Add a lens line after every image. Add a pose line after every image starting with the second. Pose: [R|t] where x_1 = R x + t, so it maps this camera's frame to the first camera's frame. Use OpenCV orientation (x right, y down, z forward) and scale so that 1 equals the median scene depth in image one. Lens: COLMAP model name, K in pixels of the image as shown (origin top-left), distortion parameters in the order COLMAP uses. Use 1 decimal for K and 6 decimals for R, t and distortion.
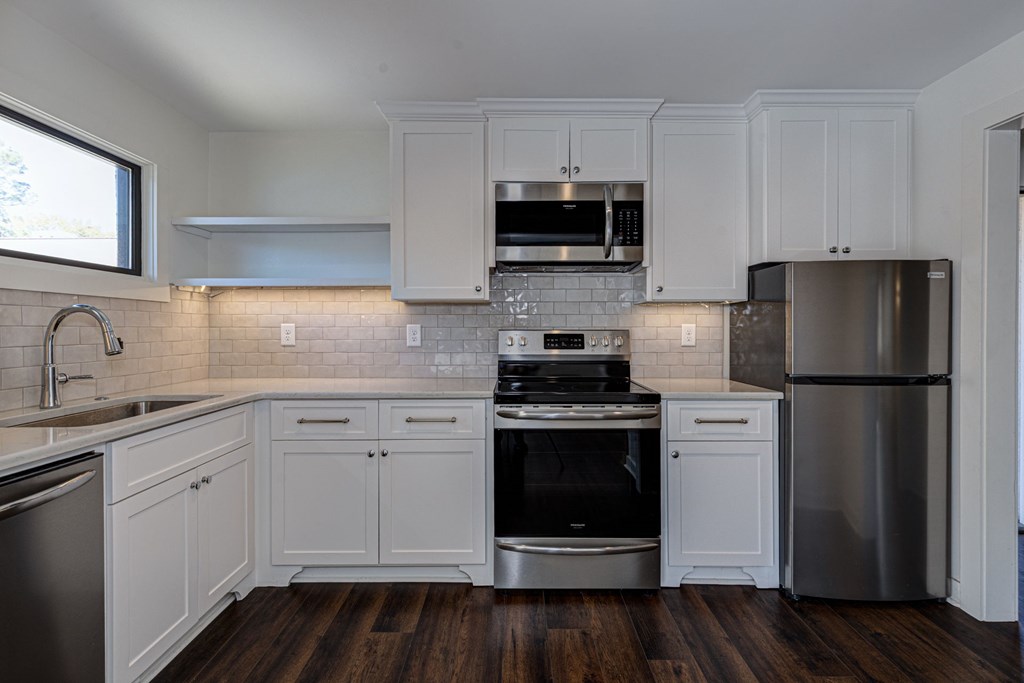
lens RADIAL K [[471.5, 0, 513.4], [0, 471.5, 333.7], [0, 0, 1]] dist [0.000772, -0.000361]
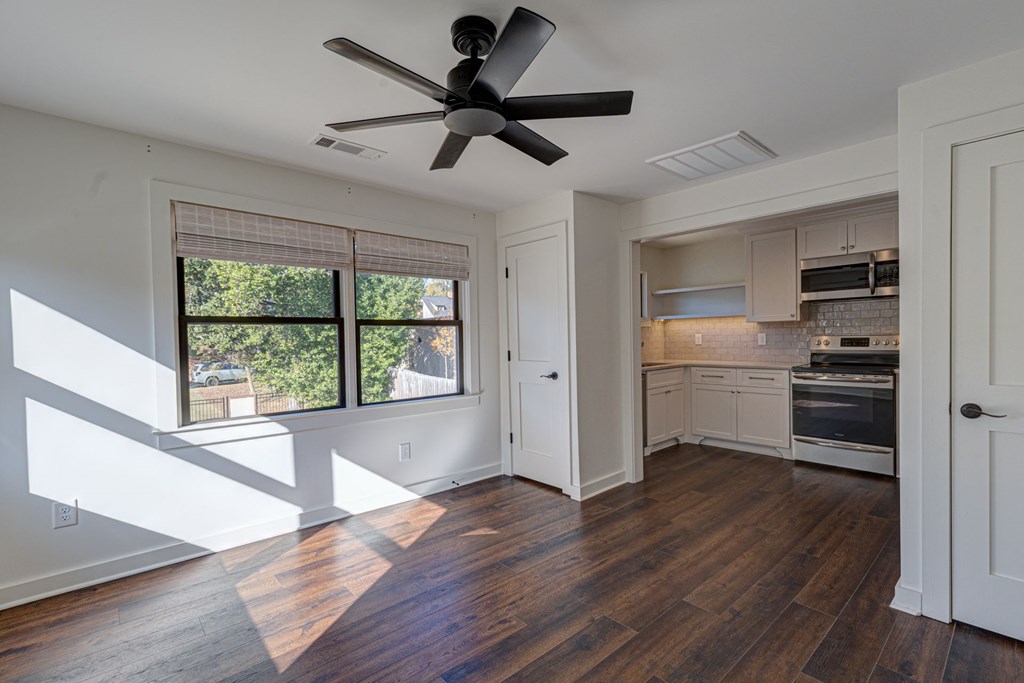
lens RADIAL K [[454.4, 0, 514.6], [0, 454.4, 347.3], [0, 0, 1]] dist [-0.001491, -0.000786]
pose [[0.665326, 0.004003, -0.746542, 0.573455], [0.013492, 0.999758, 0.017386, -0.011456], [0.746431, -0.021640, 0.665111, -1.126462]]
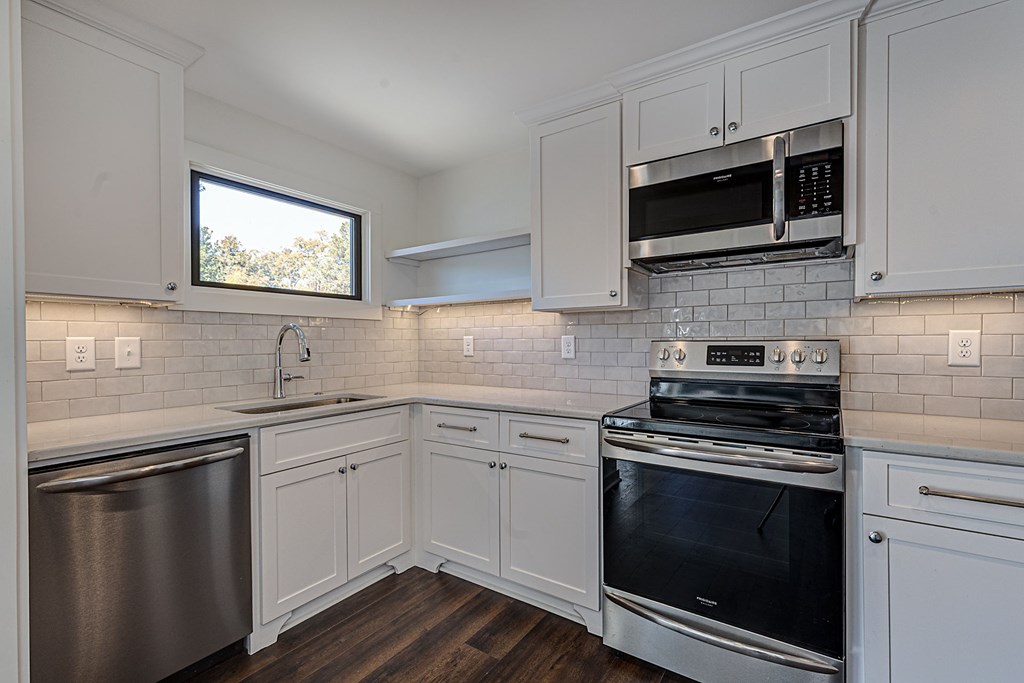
lens RADIAL K [[454.4, 0, 514.6], [0, 454.4, 347.3], [0, 0, 1]] dist [-0.001491, -0.000786]
pose [[0.826784, 0.003075, -0.562511, 0.253260], [0.000086, 0.999984, 0.005592, -0.001087], [0.562520, -0.004672, 0.826771, 0.205583]]
